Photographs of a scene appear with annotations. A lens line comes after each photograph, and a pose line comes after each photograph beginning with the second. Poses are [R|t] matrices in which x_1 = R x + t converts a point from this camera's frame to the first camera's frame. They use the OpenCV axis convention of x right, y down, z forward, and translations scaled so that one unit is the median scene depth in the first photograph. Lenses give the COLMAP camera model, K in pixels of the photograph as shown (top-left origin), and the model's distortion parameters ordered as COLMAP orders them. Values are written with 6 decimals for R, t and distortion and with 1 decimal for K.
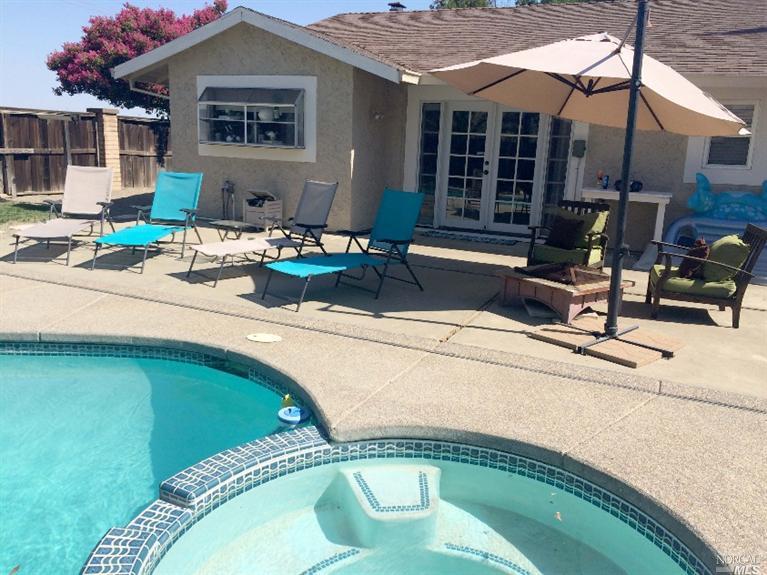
lens RADIAL K [[645.5, 0, 383.5], [0, 645.5, 287.5], [0, 0, 1]] dist [0.069051, -0.094587]
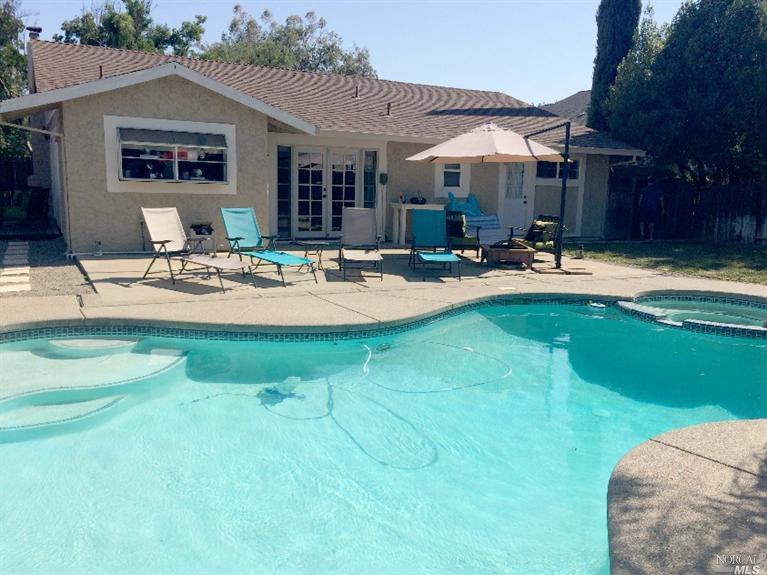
lens RADIAL K [[645.5, 0, 383.5], [0, 645.5, 287.5], [0, 0, 1]] dist [0.069051, -0.094587]
pose [[0.625049, -0.152916, 0.765461, -0.882684], [0.167492, 0.984057, 0.059816, -0.046792], [-0.762405, 0.090820, 0.640696, 0.024956]]
